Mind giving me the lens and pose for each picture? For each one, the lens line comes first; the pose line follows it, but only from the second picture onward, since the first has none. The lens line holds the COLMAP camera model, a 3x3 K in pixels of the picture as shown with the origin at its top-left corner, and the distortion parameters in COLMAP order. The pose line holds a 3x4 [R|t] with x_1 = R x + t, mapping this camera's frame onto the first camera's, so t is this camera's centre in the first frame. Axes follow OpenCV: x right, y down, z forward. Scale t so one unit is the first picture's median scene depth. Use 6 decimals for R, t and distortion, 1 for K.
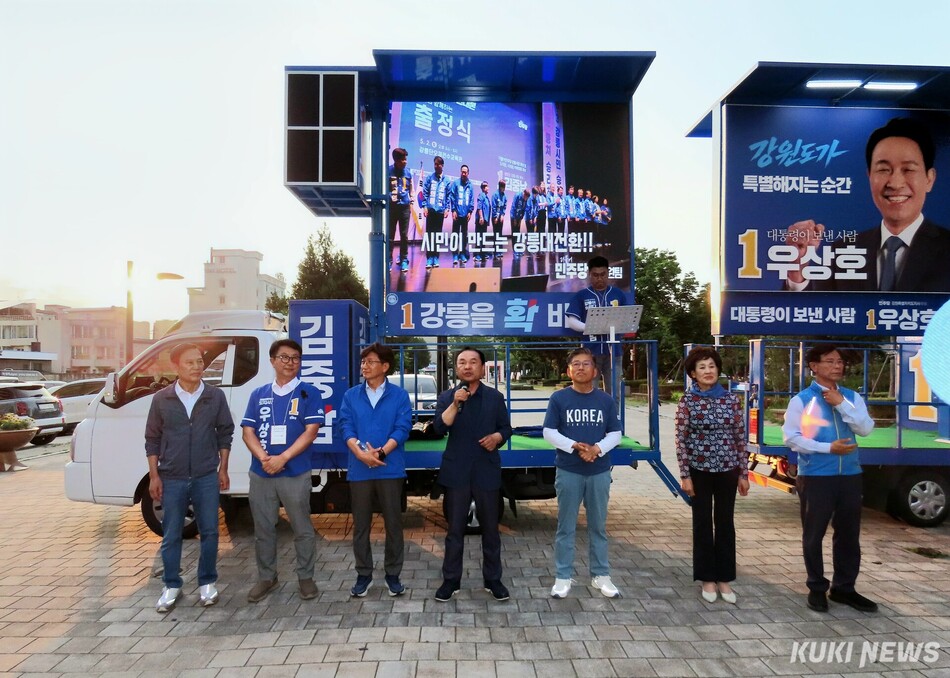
lens RADIAL K [[598.3, 0, 490.7], [0, 598.3, 356.2], [0, 0, 1]] dist [-0.007178, 0.001757]
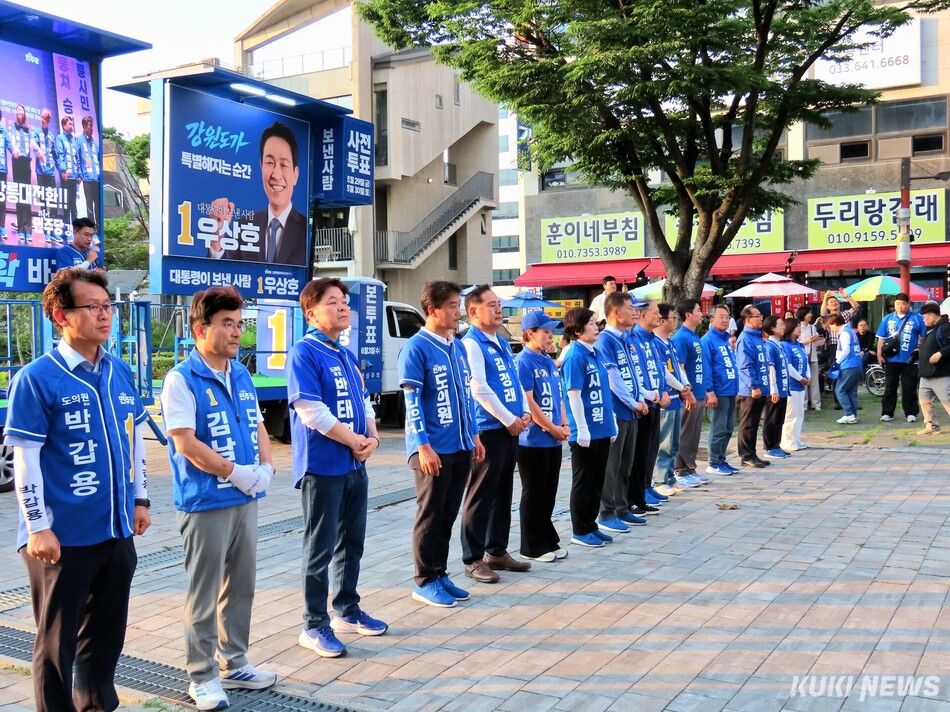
lens RADIAL K [[988.5, 0, 475.2], [0, 988.5, 358.3], [0, 0, 1]] dist [0.025012, 0.000000]
pose [[0.534011, -0.028051, 0.845012, -0.851410], [-0.017428, 0.998872, 0.044172, -0.009873], [-0.845298, -0.038315, 0.532919, -0.455866]]
